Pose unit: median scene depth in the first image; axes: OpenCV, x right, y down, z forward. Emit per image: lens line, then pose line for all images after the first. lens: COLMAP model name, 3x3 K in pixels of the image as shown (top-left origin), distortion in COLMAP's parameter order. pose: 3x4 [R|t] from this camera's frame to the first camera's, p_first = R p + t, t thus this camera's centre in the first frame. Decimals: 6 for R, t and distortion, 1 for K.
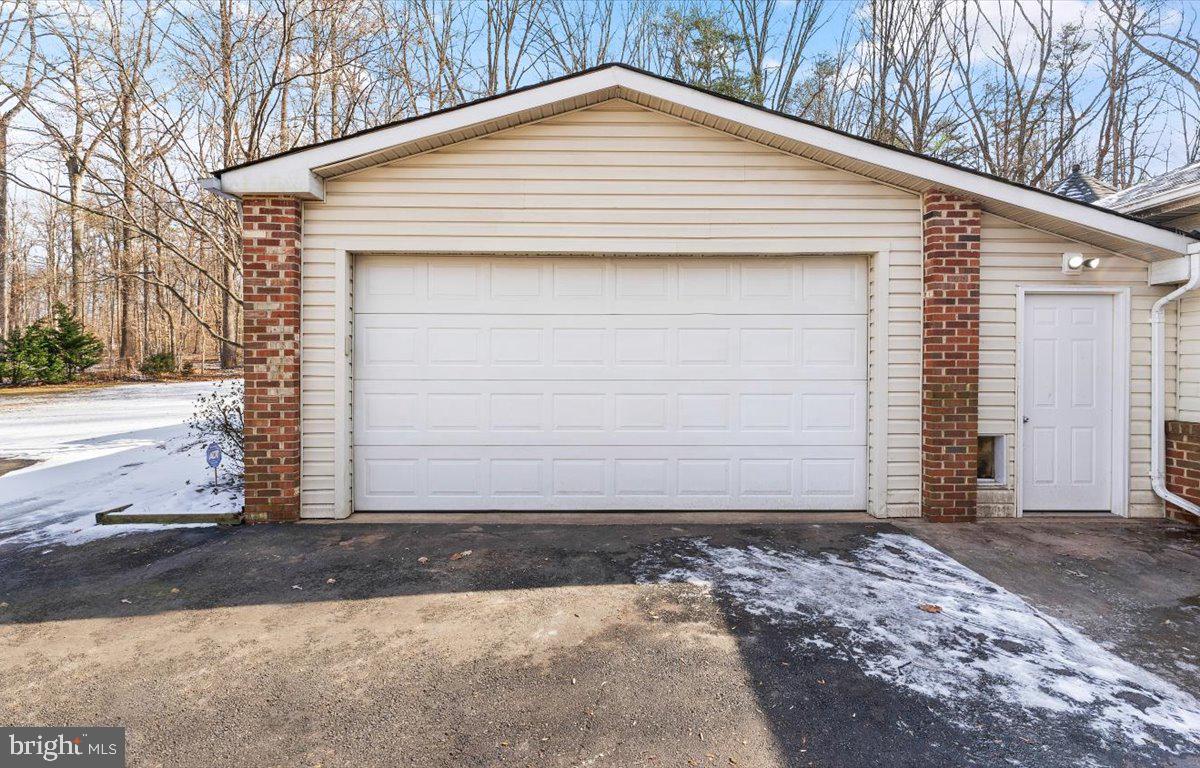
lens RADIAL K [[554.3, 0, 601.4], [0, 554.3, 377.5], [0, 0, 1]] dist [0.000611, 0.000416]
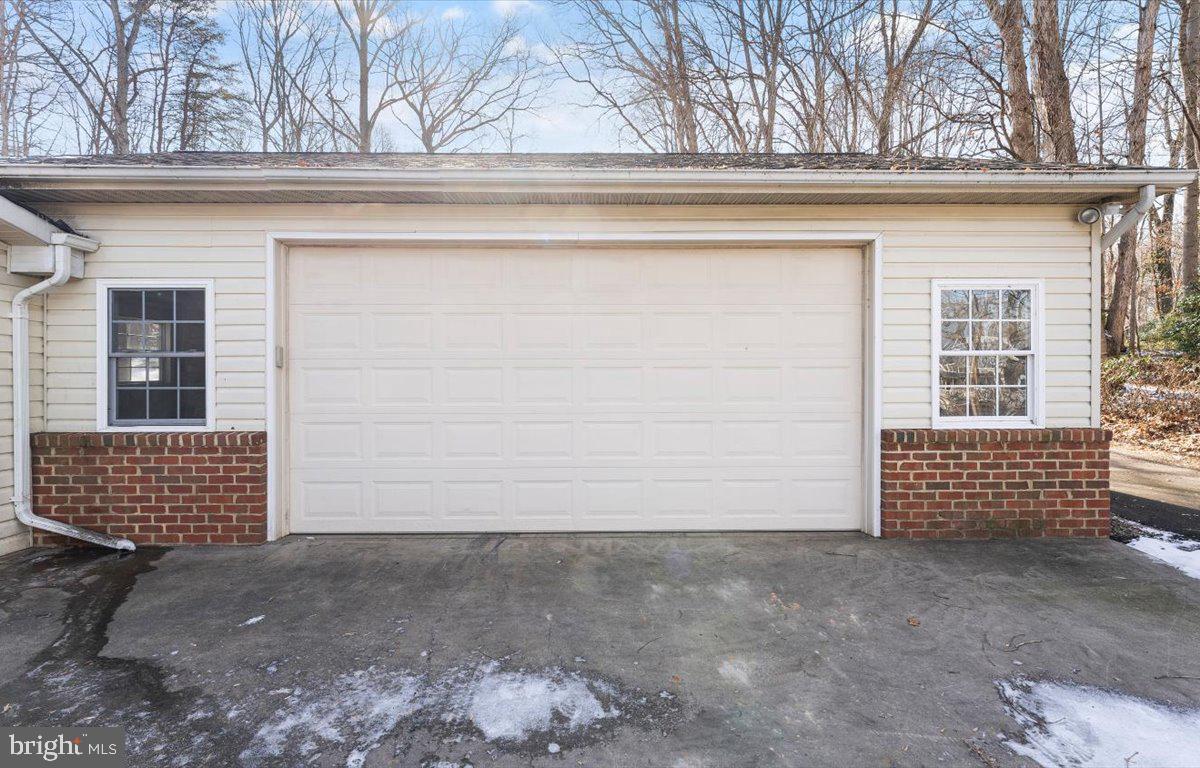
lens RADIAL K [[554.3, 0, 601.4], [0, 554.3, 377.5], [0, 0, 1]] dist [0.000611, 0.000416]
pose [[0.012229, -0.005574, 0.999910, 0.171406], [0.008113, 0.999952, 0.005475, -0.006157], [-0.999892, 0.008045, 0.012273, 0.108194]]
